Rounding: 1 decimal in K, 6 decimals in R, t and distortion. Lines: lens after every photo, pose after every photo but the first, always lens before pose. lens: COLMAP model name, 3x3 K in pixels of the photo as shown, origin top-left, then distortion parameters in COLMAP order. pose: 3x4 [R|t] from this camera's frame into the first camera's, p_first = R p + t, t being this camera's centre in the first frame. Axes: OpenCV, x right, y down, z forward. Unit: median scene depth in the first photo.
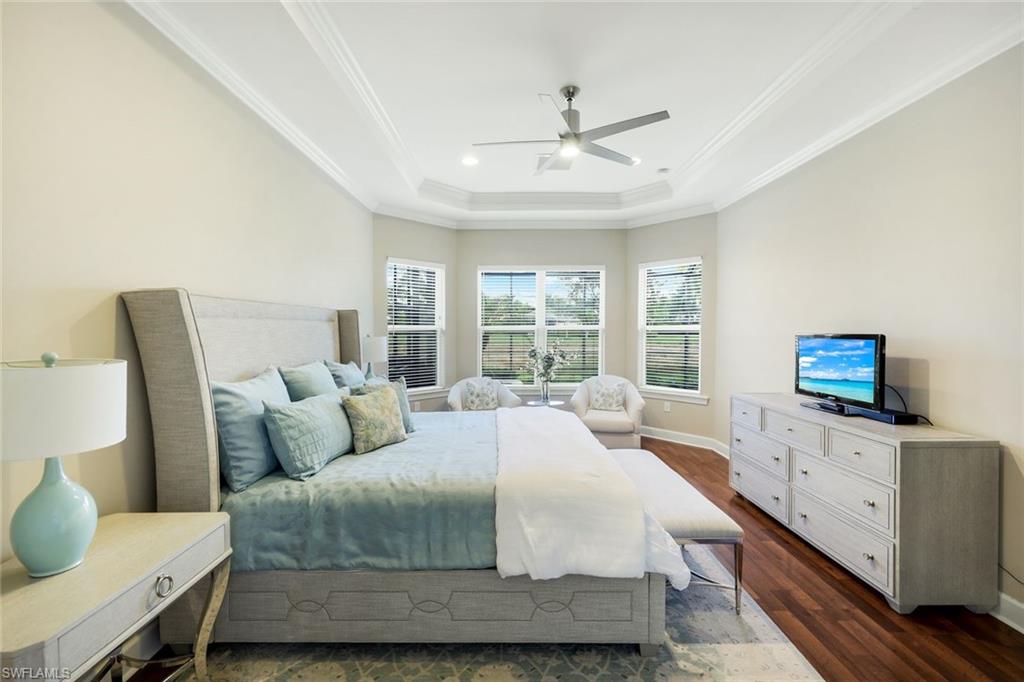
lens RADIAL K [[434.6, 0, 512.0], [0, 434.6, 341.0], [0, 0, 1]] dist [-0.000436, -0.000145]
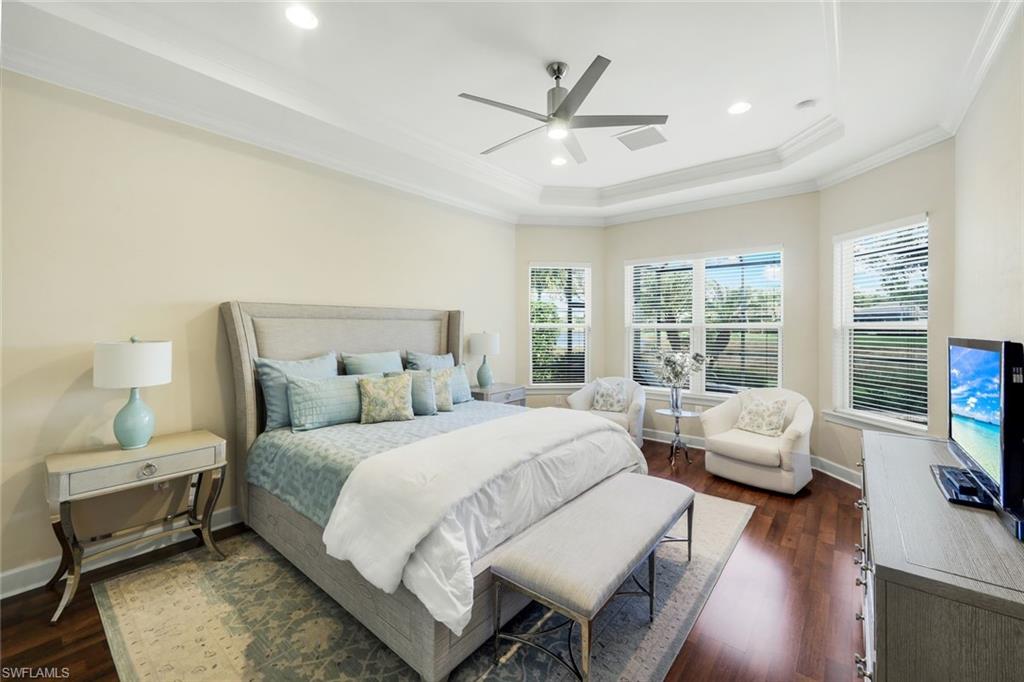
lens RADIAL K [[414.9, 0, 511.8], [0, 414.9, 329.8], [0, 0, 1]] dist [0.001261, 0.000139]
pose [[0.770673, 0.008308, -0.637177, 0.621572], [-0.021267, 0.999693, -0.012687, -0.007916], [0.636876, 0.023329, 0.770613, 0.272240]]
